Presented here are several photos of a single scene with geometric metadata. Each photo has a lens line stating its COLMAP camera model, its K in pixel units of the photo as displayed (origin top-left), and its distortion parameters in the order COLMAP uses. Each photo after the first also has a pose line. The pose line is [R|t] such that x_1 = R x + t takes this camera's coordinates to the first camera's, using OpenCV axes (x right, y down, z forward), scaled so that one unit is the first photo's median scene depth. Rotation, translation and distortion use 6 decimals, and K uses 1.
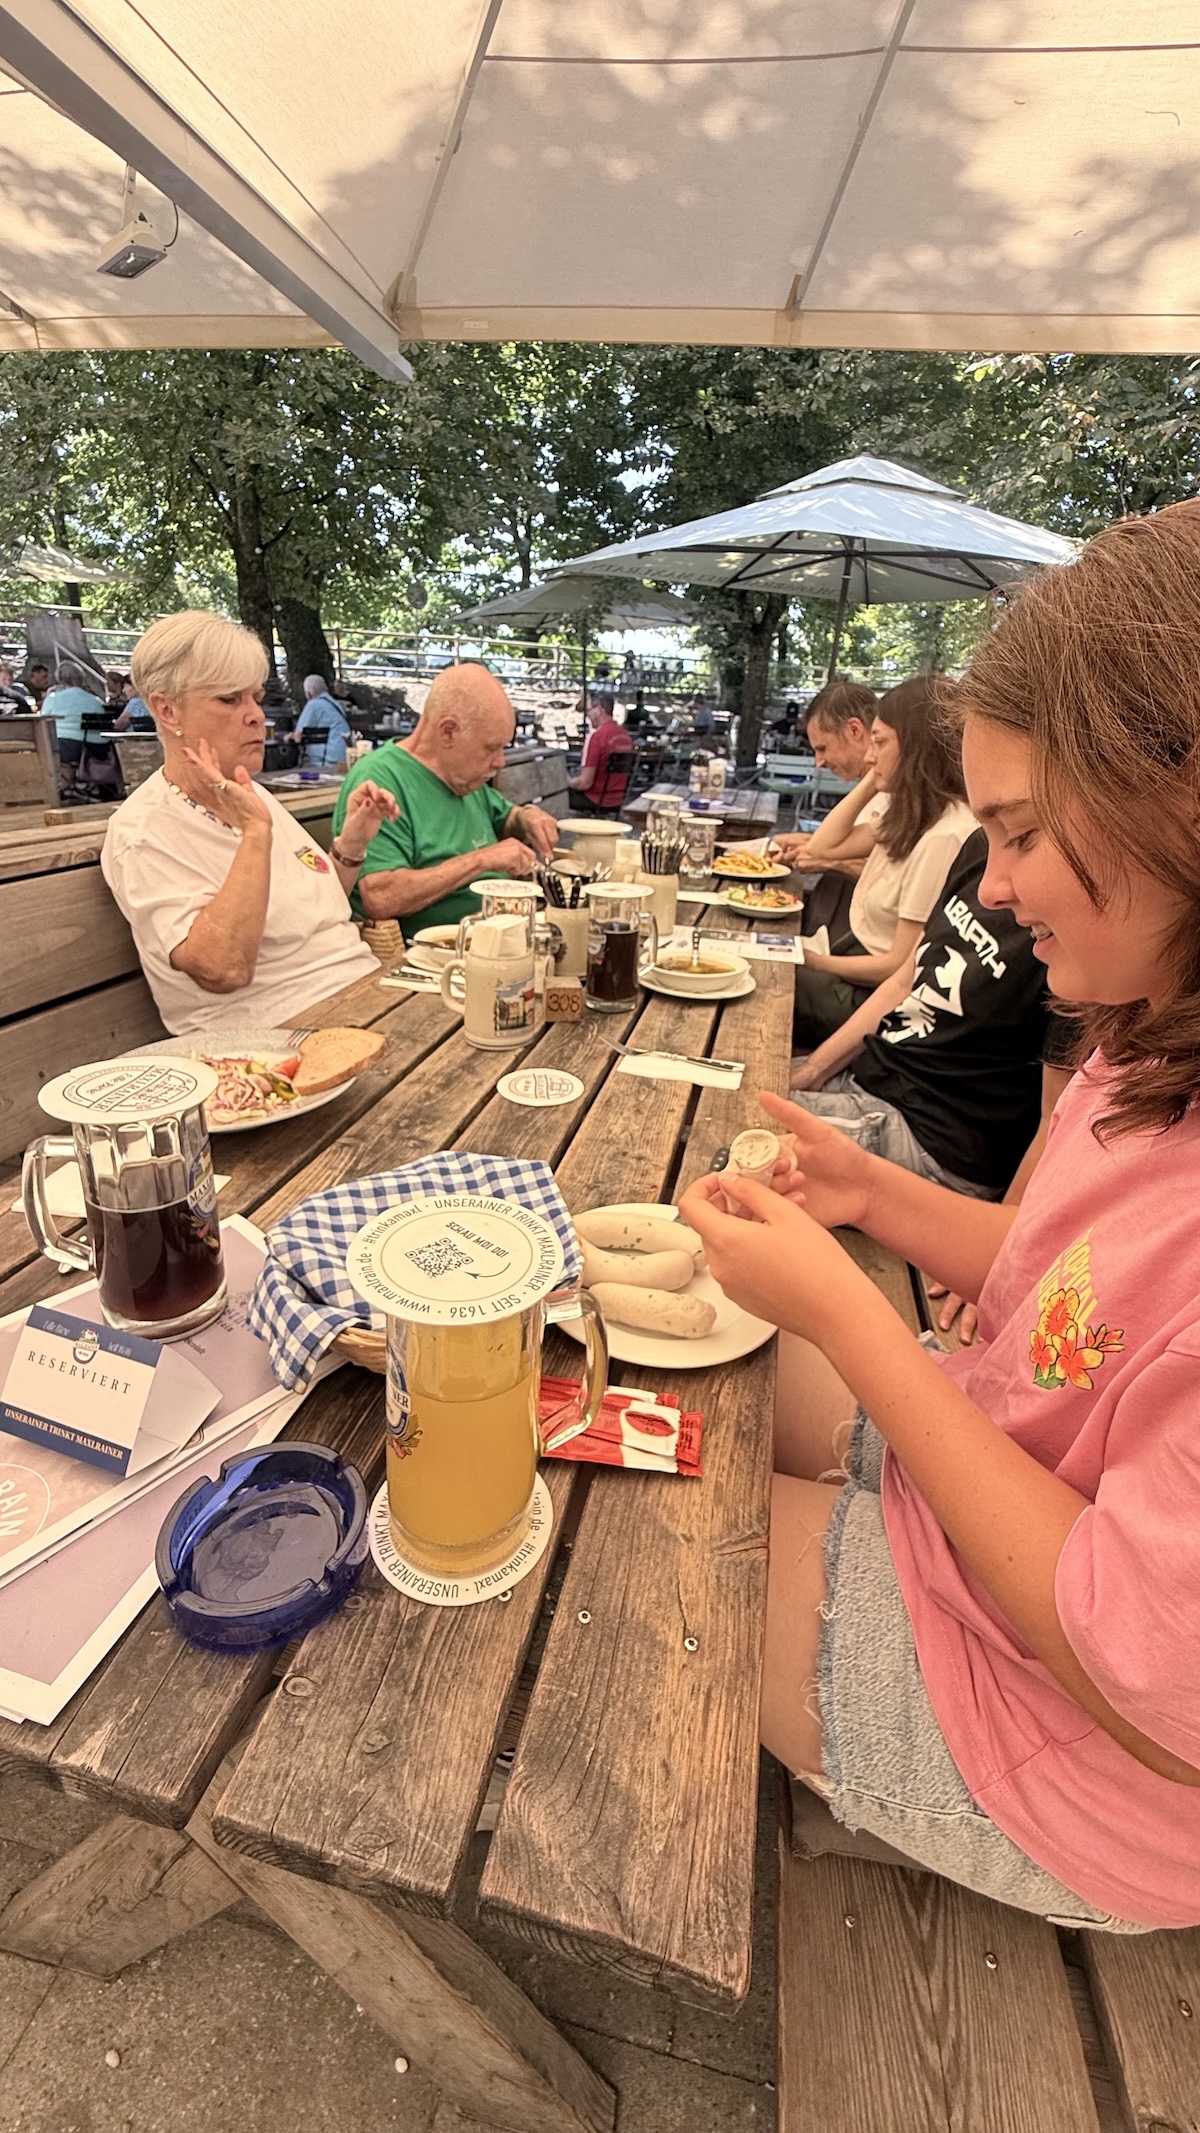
lens RADIAL K [[846.7, 0, 592.2], [0, 846.7, 1035.8], [0, 0, 1]] dist [-0.006391, 0.000232]
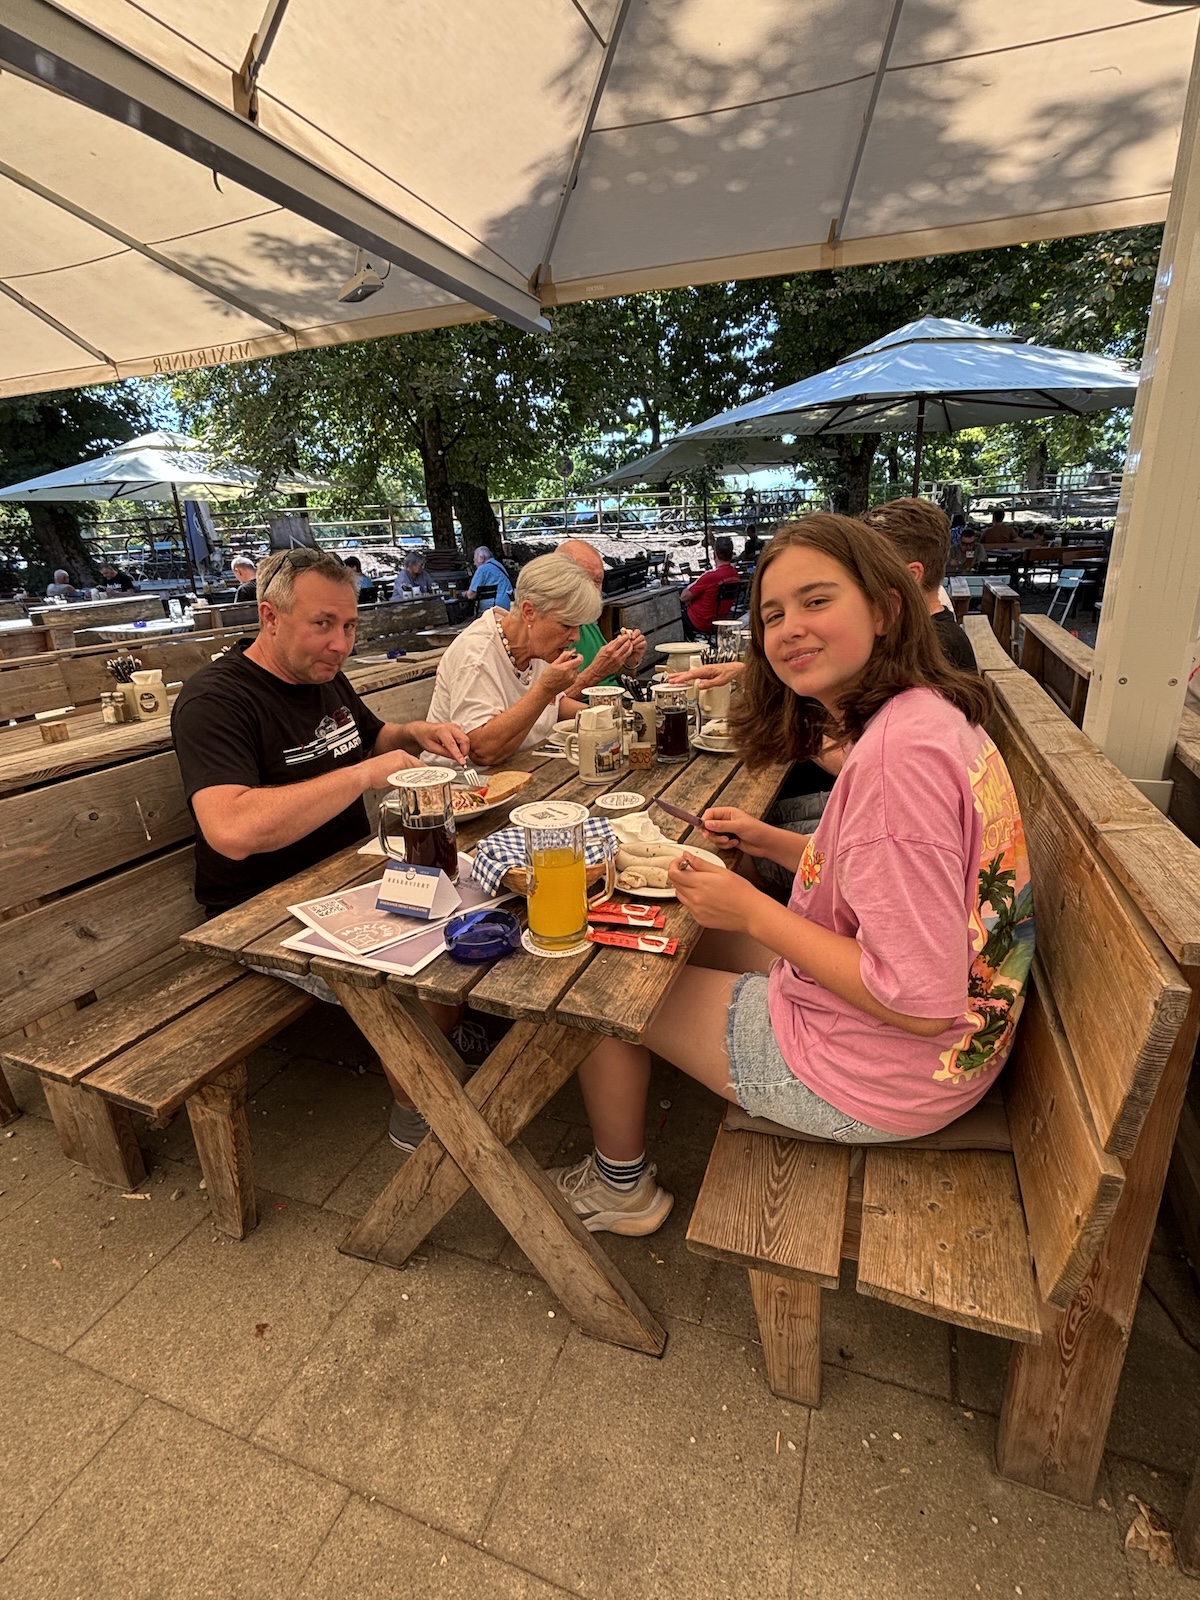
lens RADIAL K [[766.5, 0, 603.1], [0, 766.5, 784.3], [0, 0, 1]] dist [0.013951, -0.001683]
pose [[0.983930, -0.050909, -0.171143, 0.060800], [0.039238, 0.996711, -0.070900, 0.047601], [0.174190, 0.063045, 0.982692, -0.192641]]
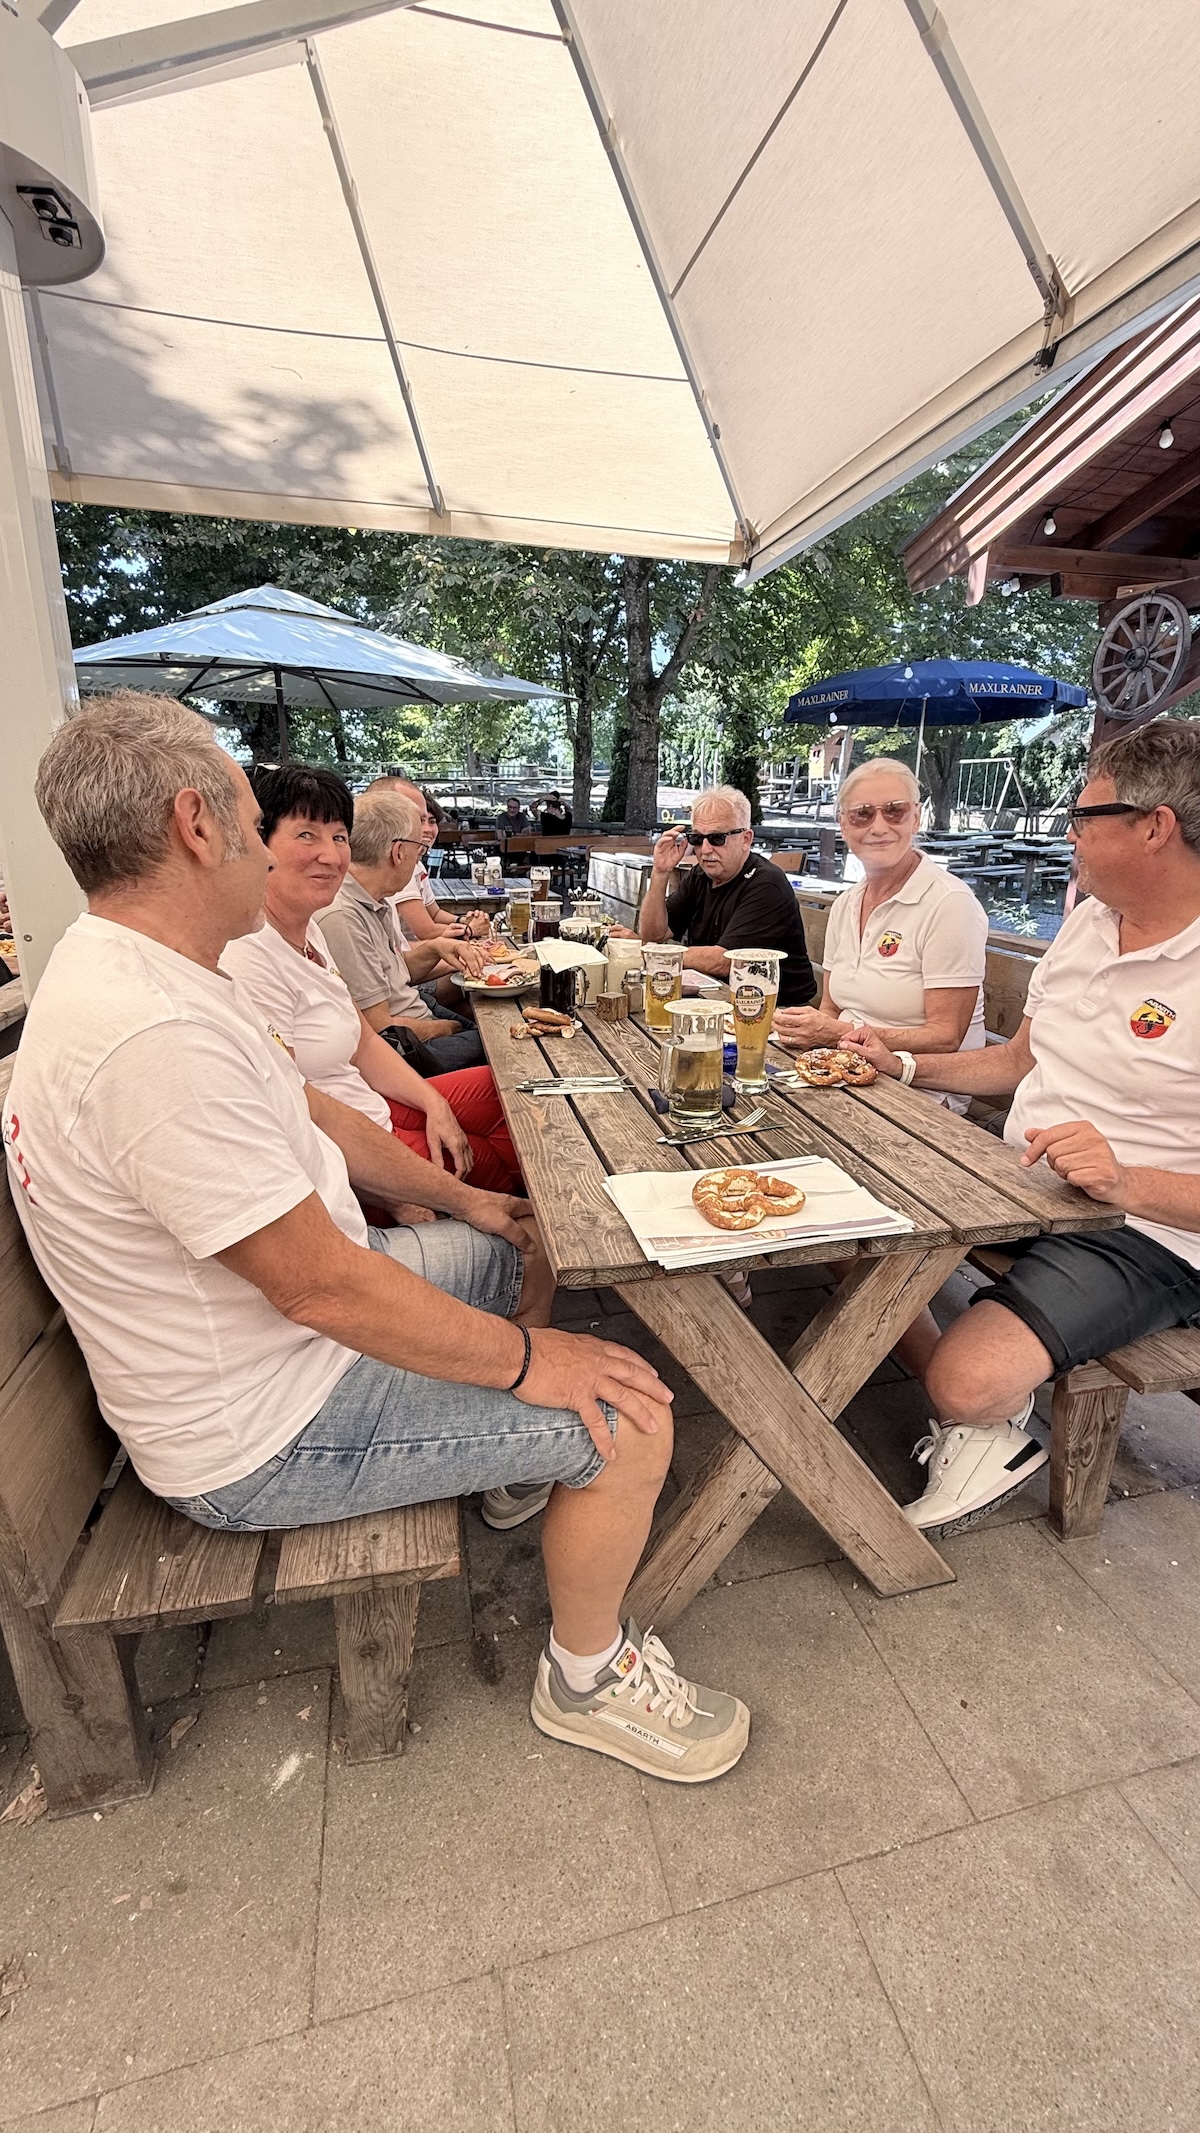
lens RADIAL K [[846.7, 0, 598.3], [0, 846.7, 1060.5], [0, 0, 1]] dist [-0.006391, 0.000232]
pose [[0.904671, -0.174621, 0.388687, 0.328721], [0.201766, 0.978980, -0.029796, 0.099214], [-0.375314, 0.105380, 0.920888, -0.244949]]
